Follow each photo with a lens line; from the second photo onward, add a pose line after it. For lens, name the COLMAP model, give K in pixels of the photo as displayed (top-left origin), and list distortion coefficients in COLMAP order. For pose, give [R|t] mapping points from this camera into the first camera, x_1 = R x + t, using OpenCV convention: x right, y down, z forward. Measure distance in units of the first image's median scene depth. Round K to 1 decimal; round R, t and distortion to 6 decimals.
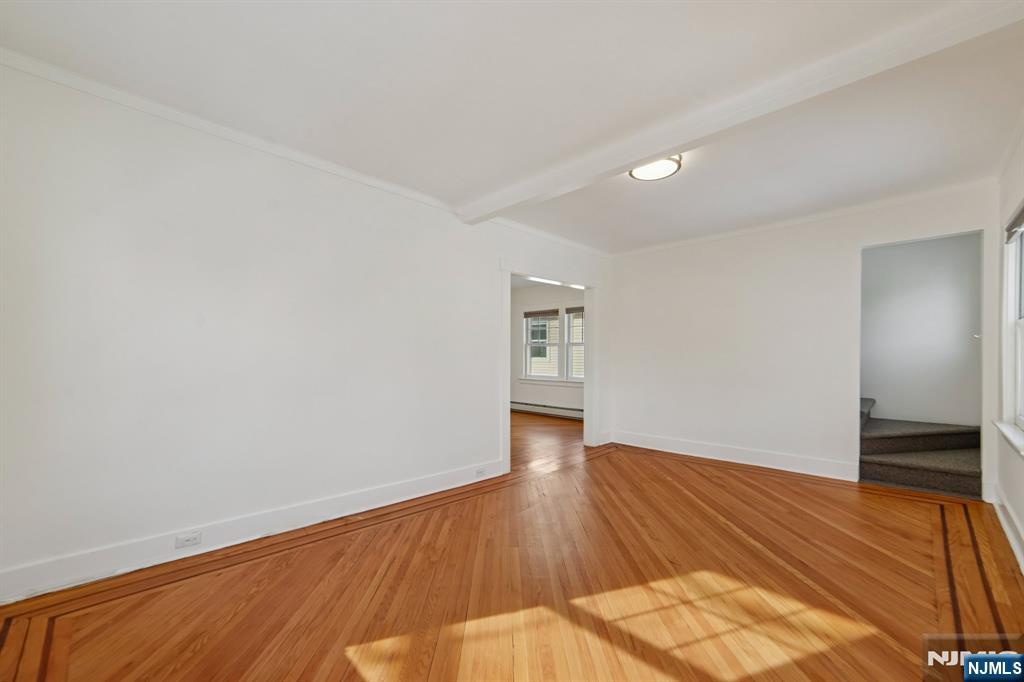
lens RADIAL K [[413.7, 0, 510.5], [0, 413.7, 355.6], [0, 0, 1]] dist [0.000051, 0.000083]
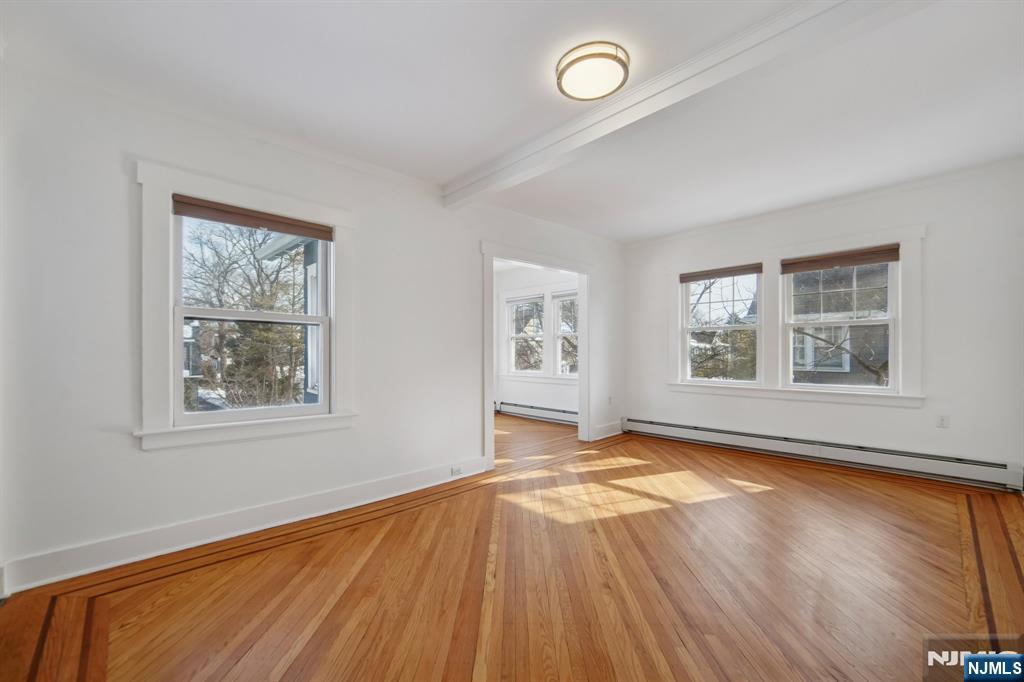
lens RADIAL K [[409.9, 0, 483.5], [0, 409.9, 355.0], [0, 0, 1]] dist [-0.022363, 0.000183]
pose [[-0.996455, 0.006535, 0.083877, 0.559592], [0.006950, 0.999965, 0.004660, 0.014418], [-0.083844, 0.005227, -0.996465, 2.008031]]
